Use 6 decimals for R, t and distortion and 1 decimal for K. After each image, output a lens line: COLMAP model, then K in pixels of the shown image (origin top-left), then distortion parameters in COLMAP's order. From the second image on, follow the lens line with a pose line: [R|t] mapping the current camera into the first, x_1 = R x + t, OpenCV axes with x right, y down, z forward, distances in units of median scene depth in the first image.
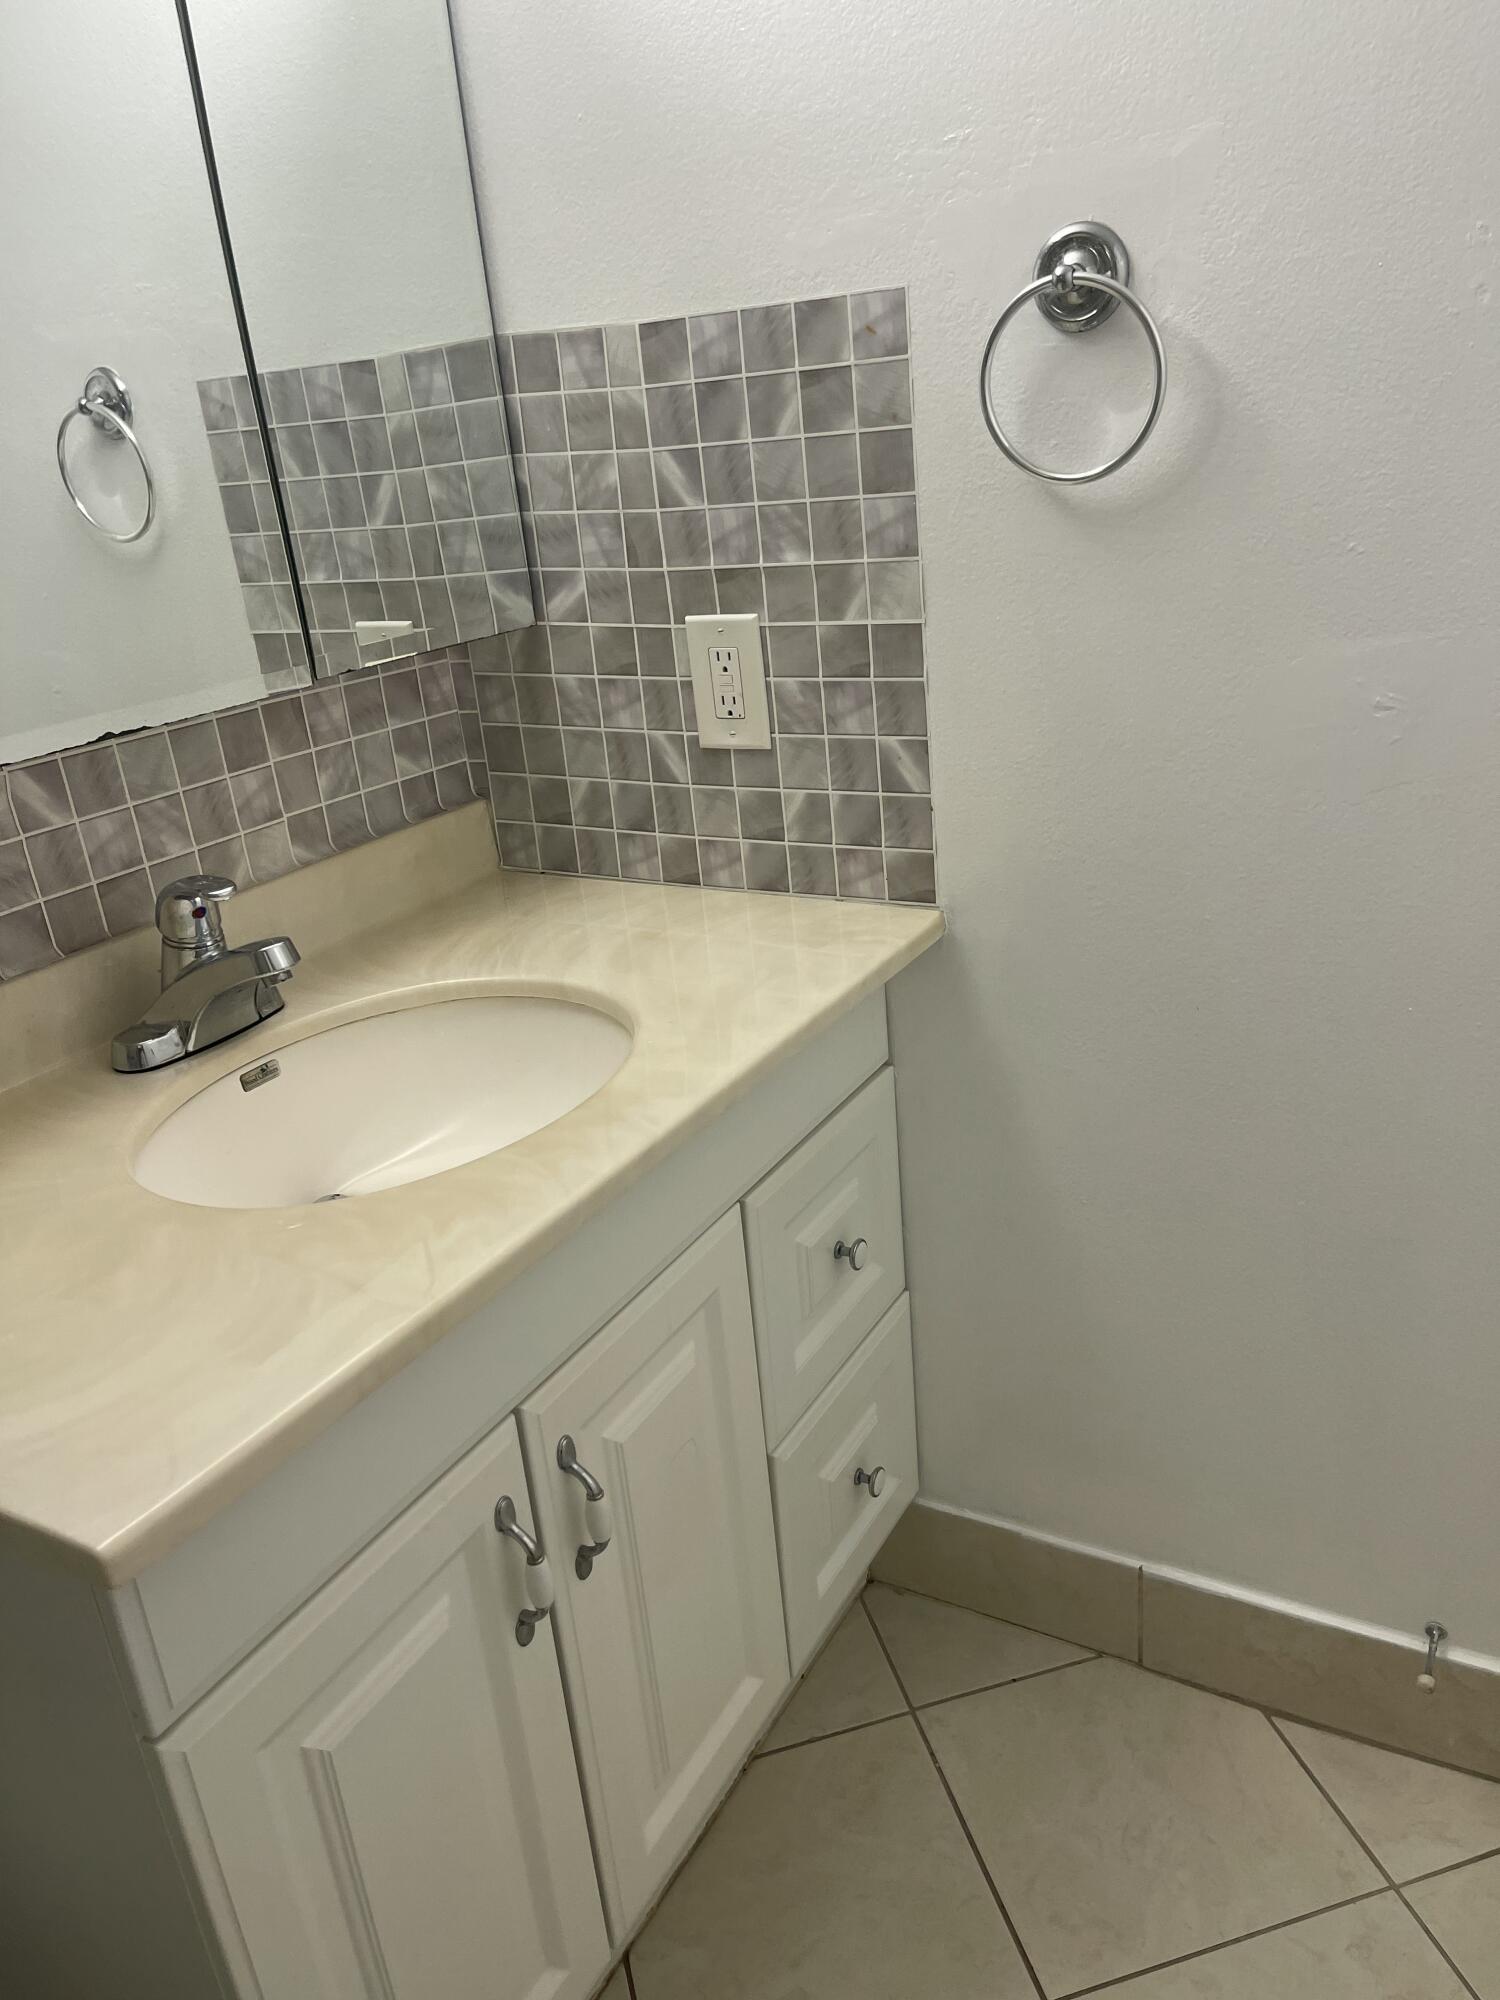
lens RADIAL K [[1524.3, 0, 764.6], [0, 1524.3, 1005.0], [0, 0, 1]] dist [0.069732, -0.092363]
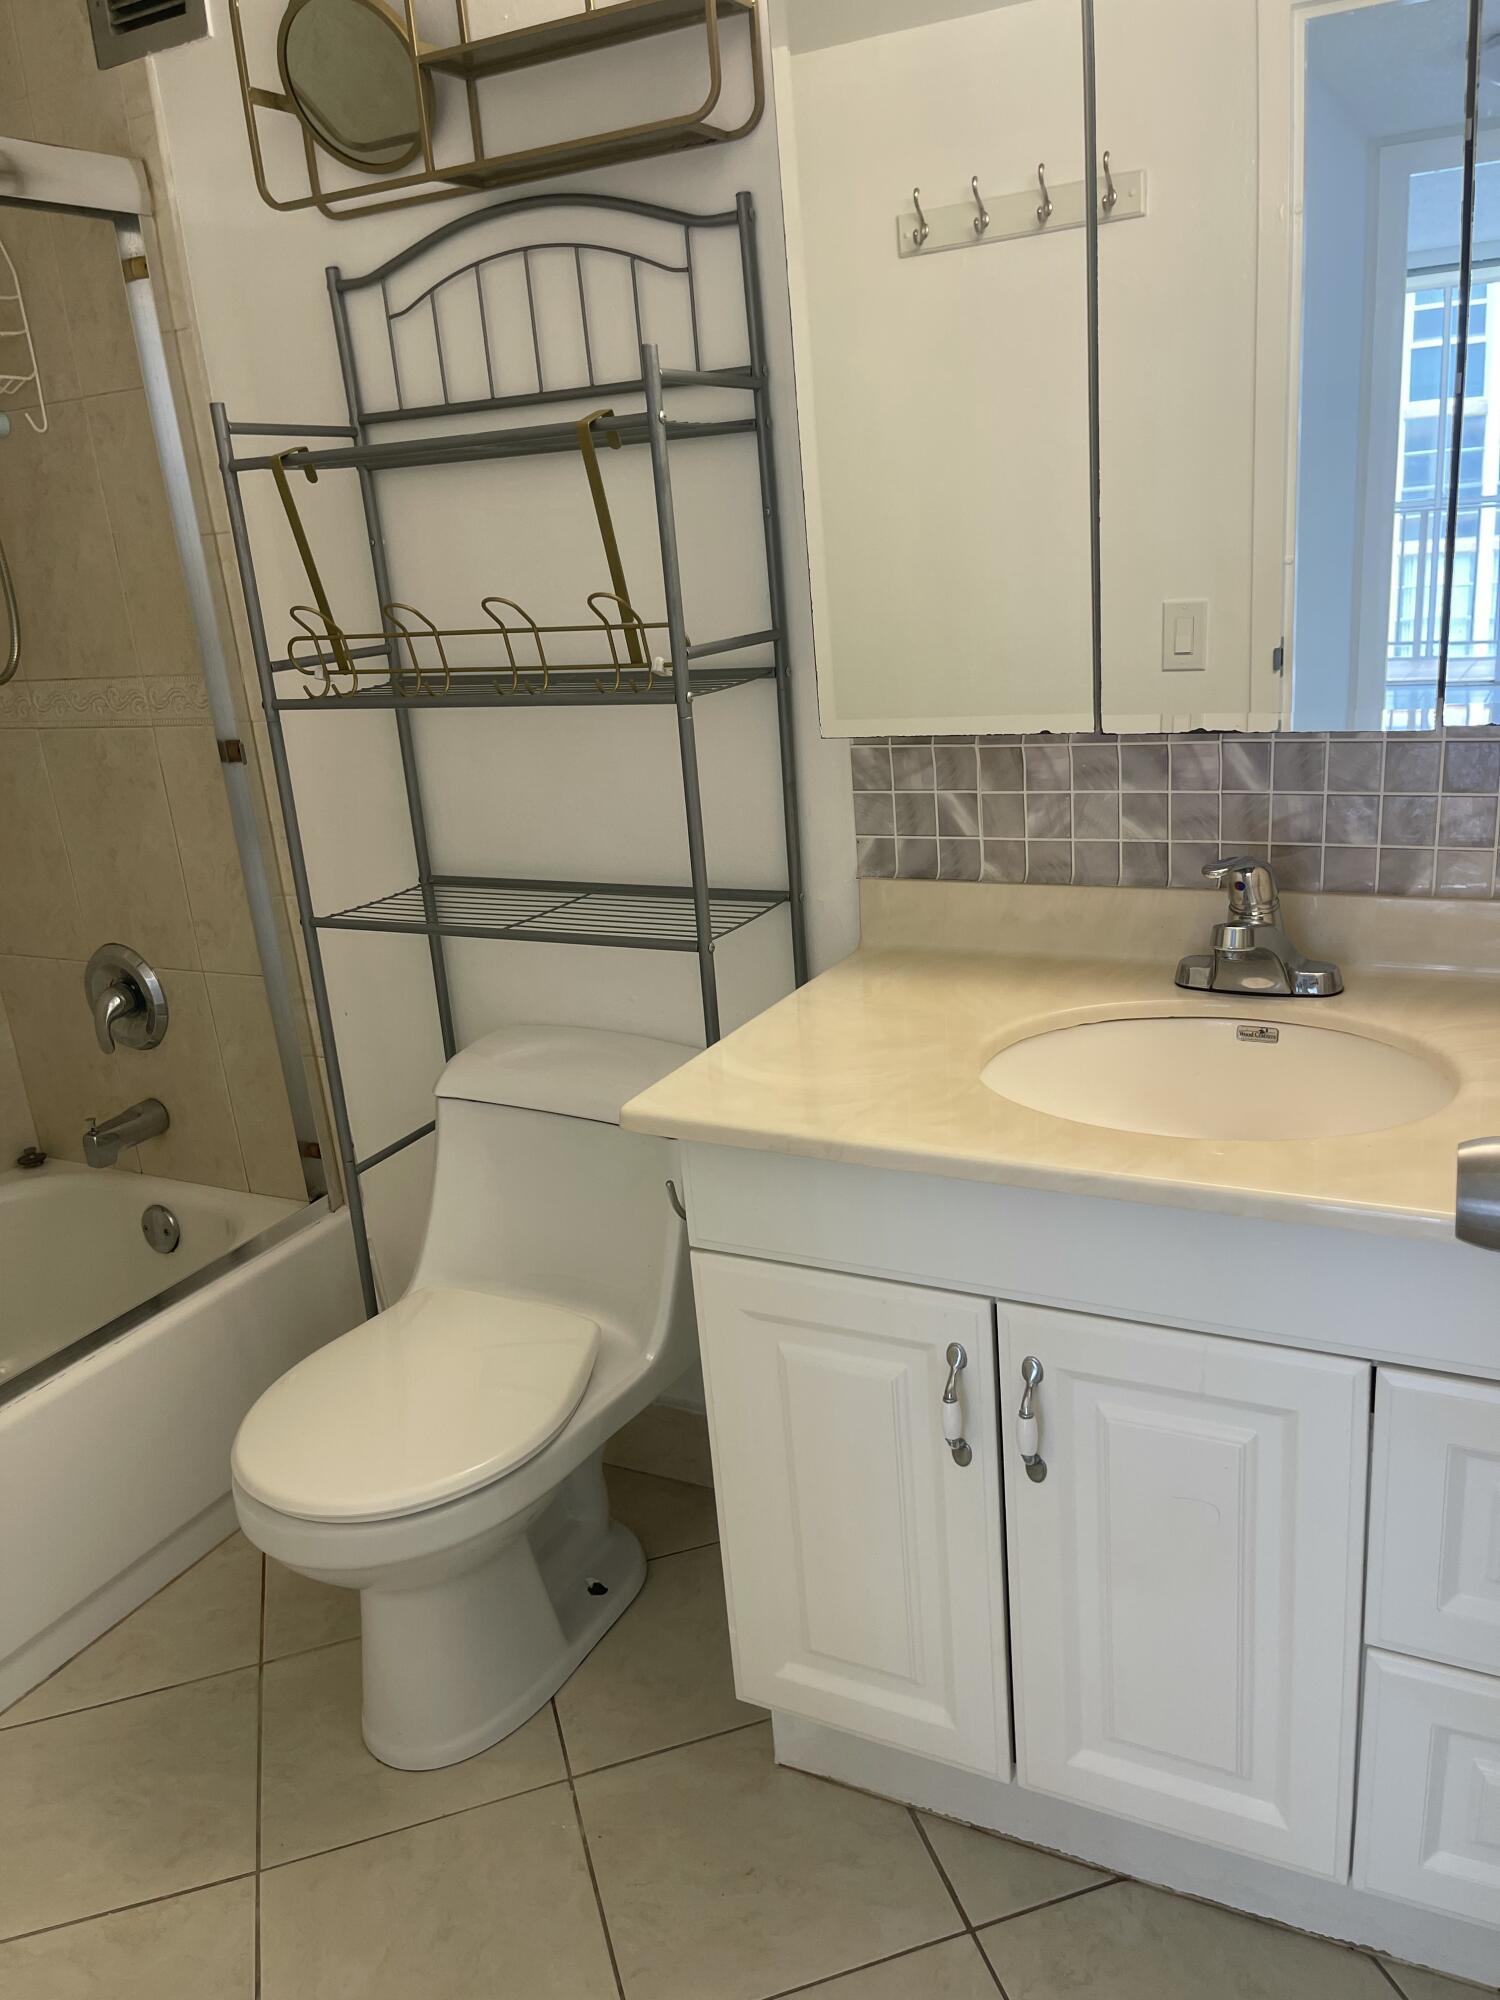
lens RADIAL K [[1524.3, 0, 787.6], [0, 1524.3, 997.7], [0, 0, 1]] dist [0.069732, -0.092363]
pose [[0.048626, 0.379191, -0.924040, 0.660618], [-0.293324, 0.889763, 0.349689, -0.257335], [0.954776, 0.254039, 0.154492, 0.419439]]
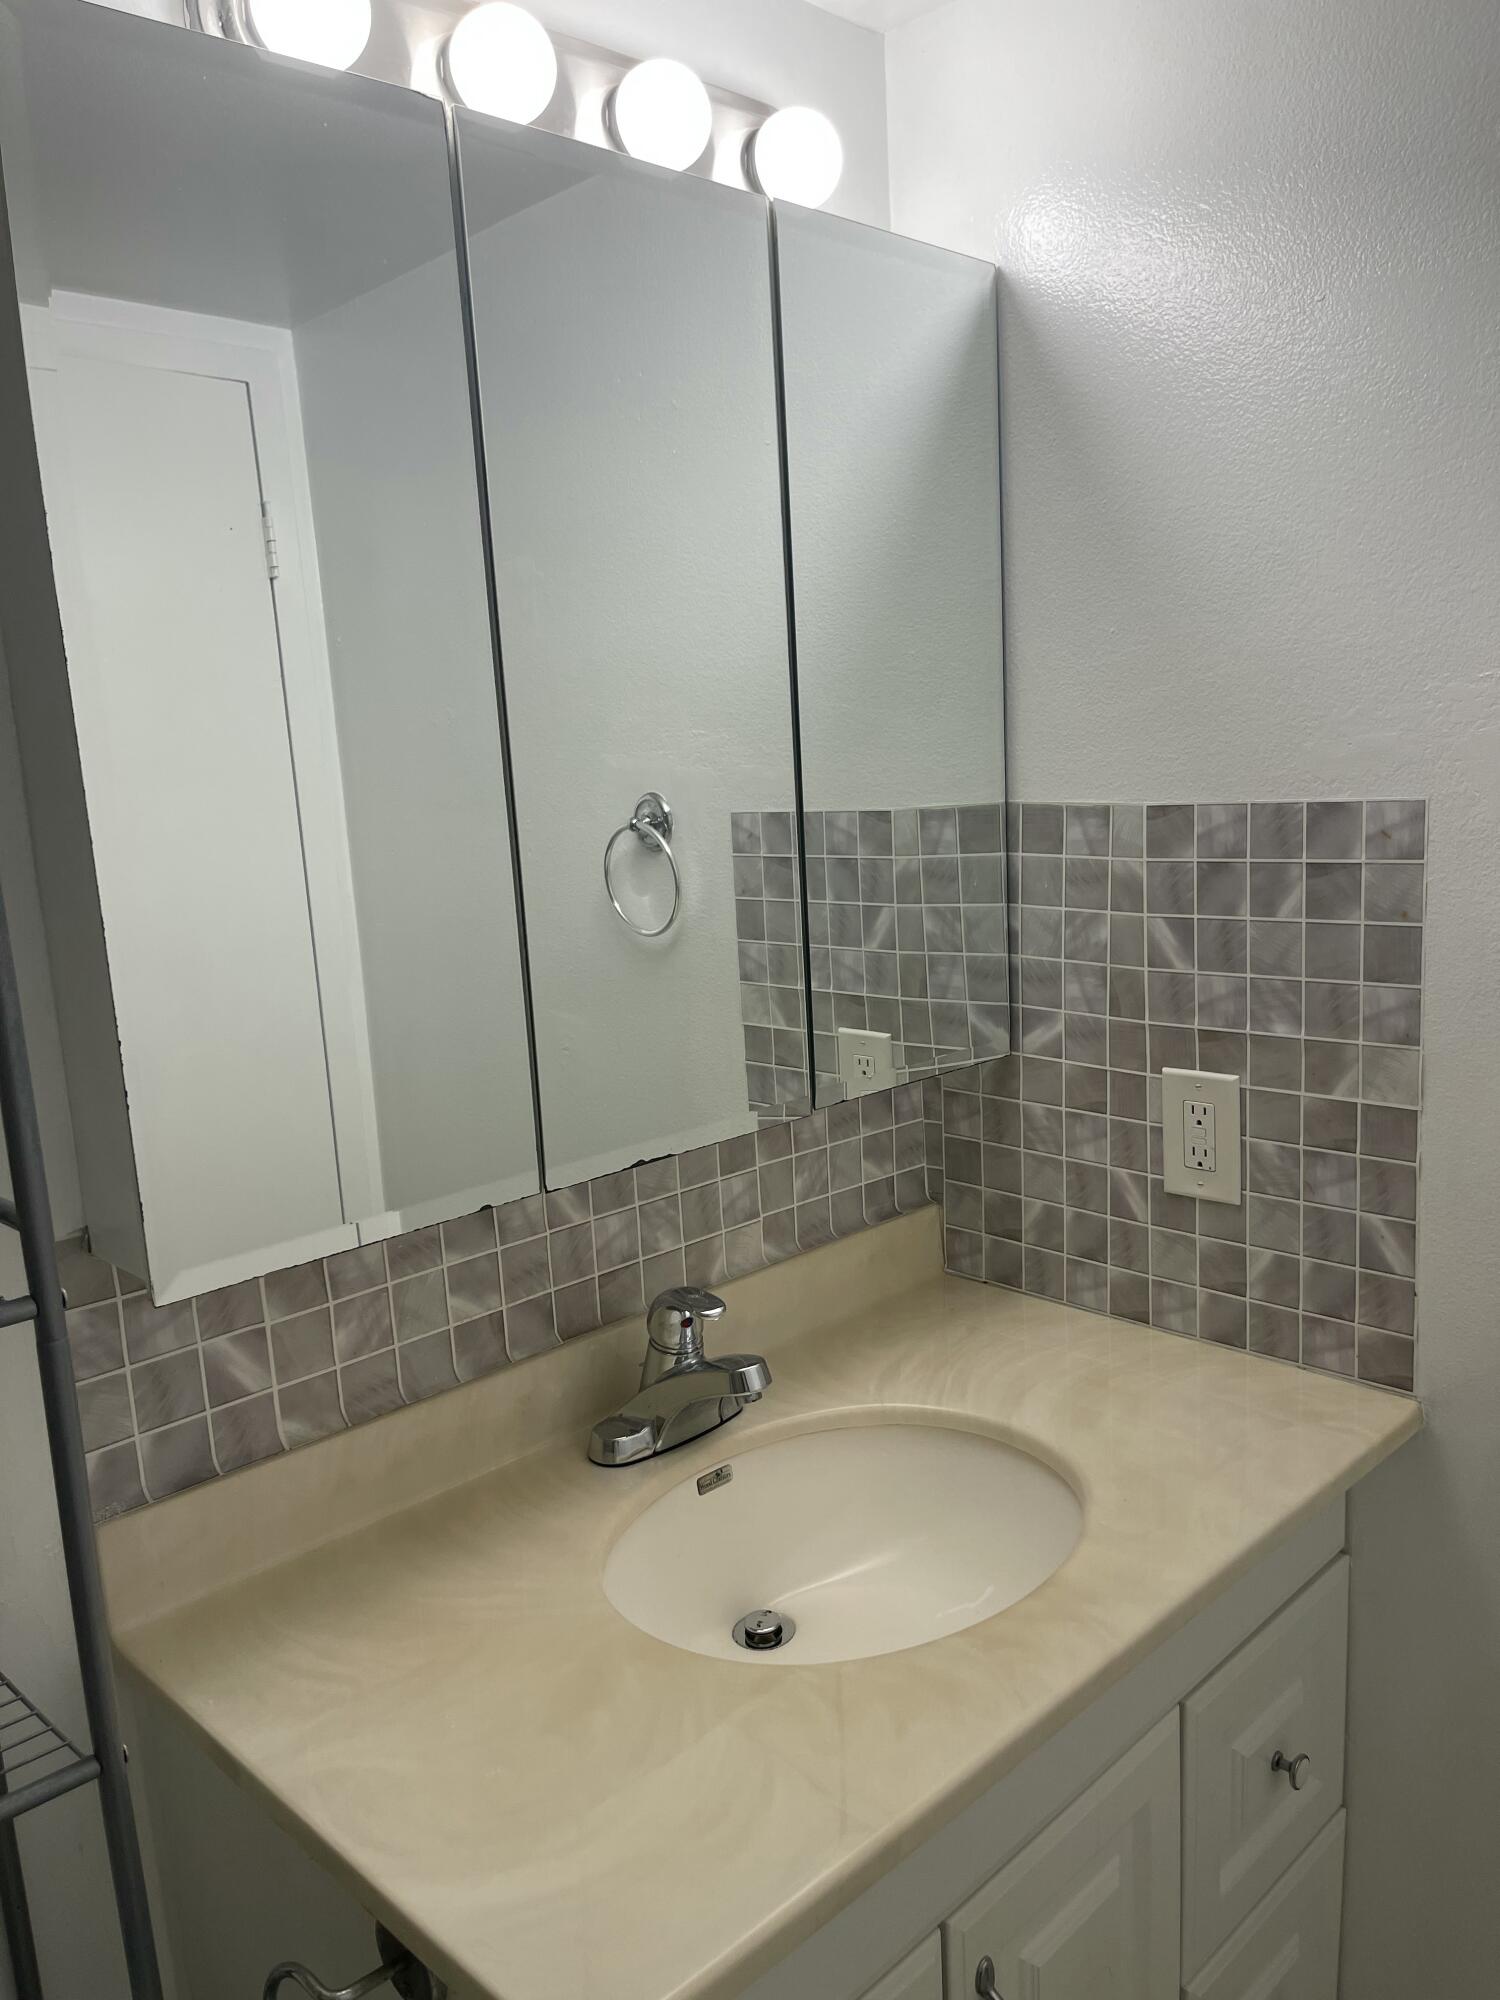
lens RADIAL K [[1524.3, 0, 764.0], [0, 1524.3, 1005.0], [0, 0, 1]] dist [0.069732, -0.092363]
pose [[0.963726, 0.085409, -0.252859, -0.054340], [-0.131430, 0.976448, -0.171101, -0.086127], [0.232290, 0.198127, 0.952254, -0.044699]]
